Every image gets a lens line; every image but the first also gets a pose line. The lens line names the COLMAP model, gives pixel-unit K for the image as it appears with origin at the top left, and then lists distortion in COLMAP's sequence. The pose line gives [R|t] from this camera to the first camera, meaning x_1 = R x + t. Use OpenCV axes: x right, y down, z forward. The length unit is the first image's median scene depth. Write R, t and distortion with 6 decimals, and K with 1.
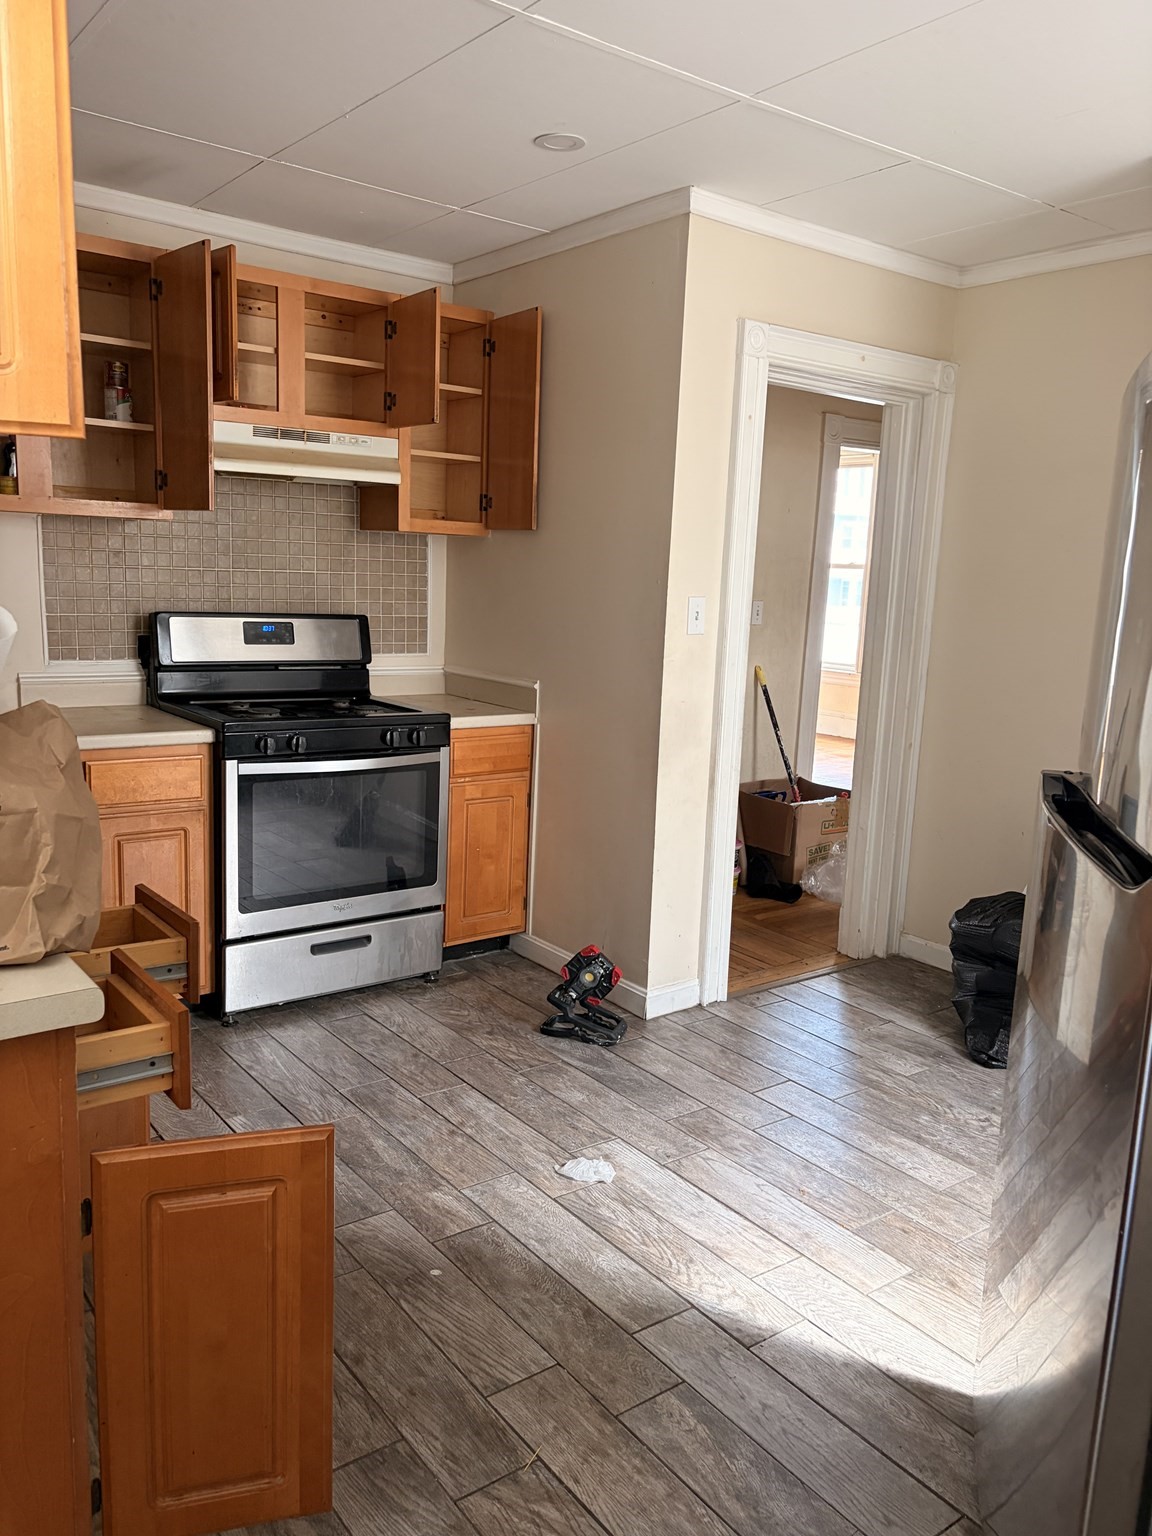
lens RADIAL K [[1172.3, 0, 564.5], [0, 1172.3, 772.5], [0, 0, 1]] dist [0.043814, 0.000054]
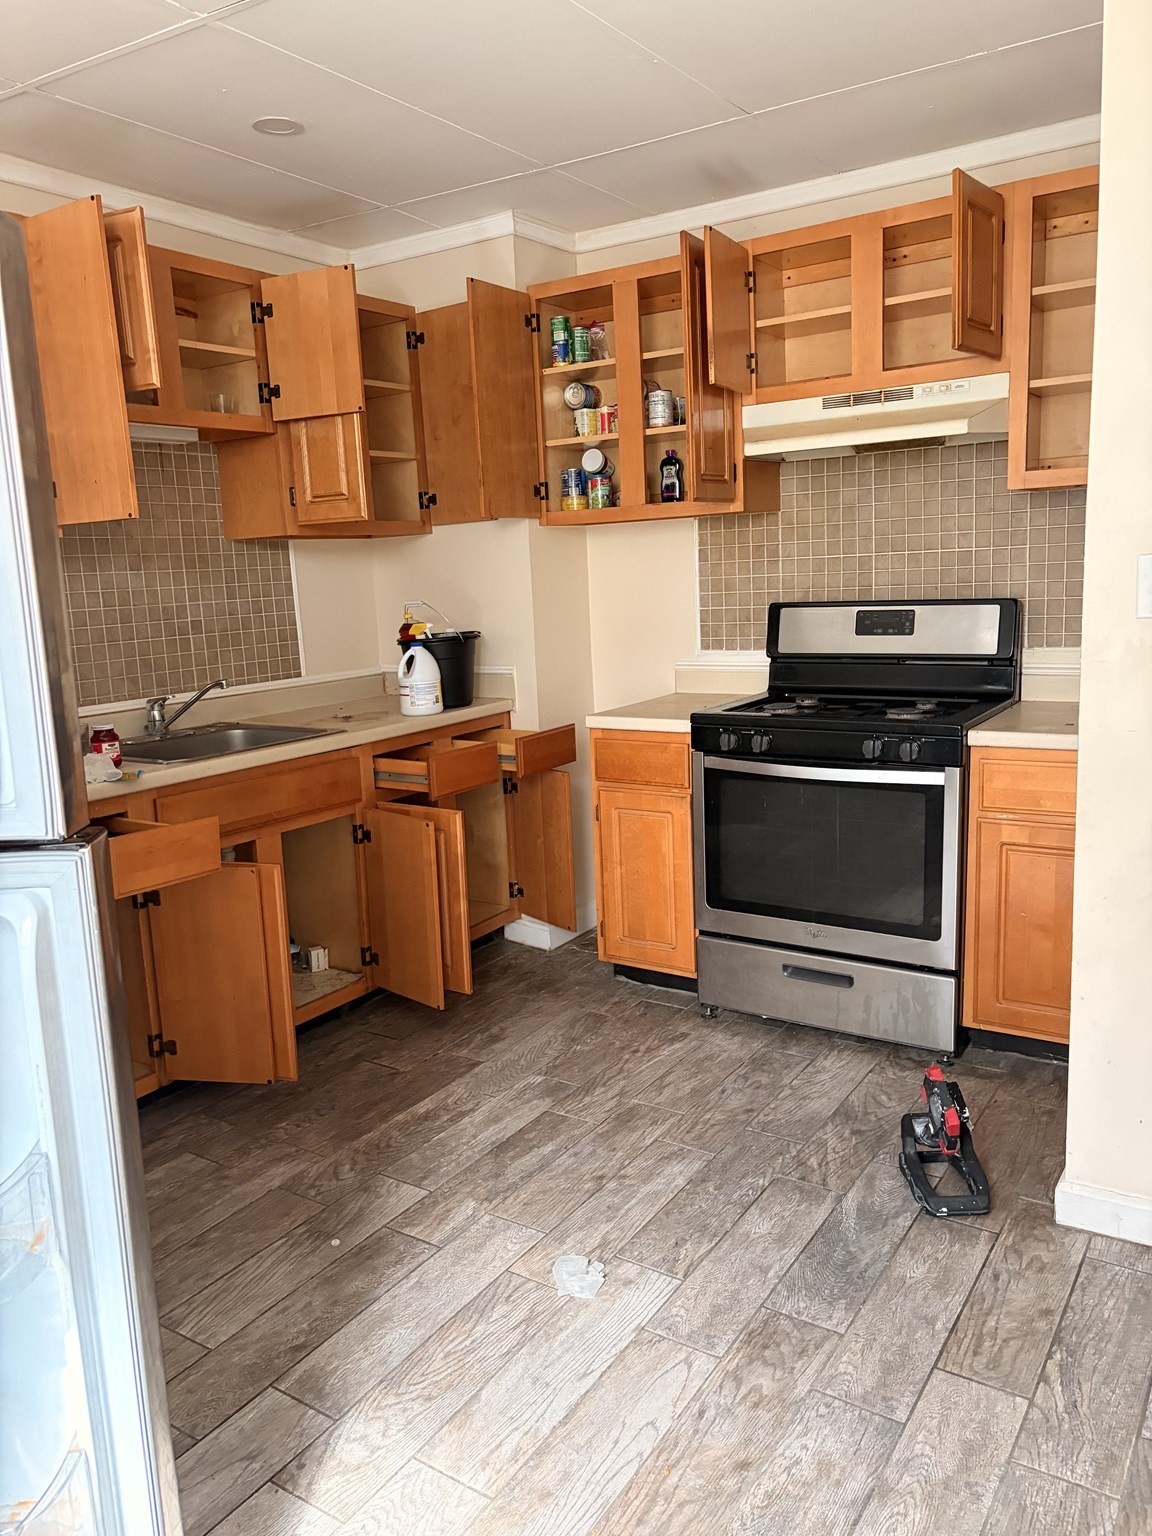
lens RADIAL K [[1172.3, 0, 566.7], [0, 1172.3, 765.3], [0, 0, 1]] dist [0.043814, 0.000054]
pose [[0.335034, 0.107121, -0.936097, 0.603332], [-0.106046, 0.991490, 0.075505, -0.061326], [0.936219, 0.073973, 0.343543, 0.550182]]
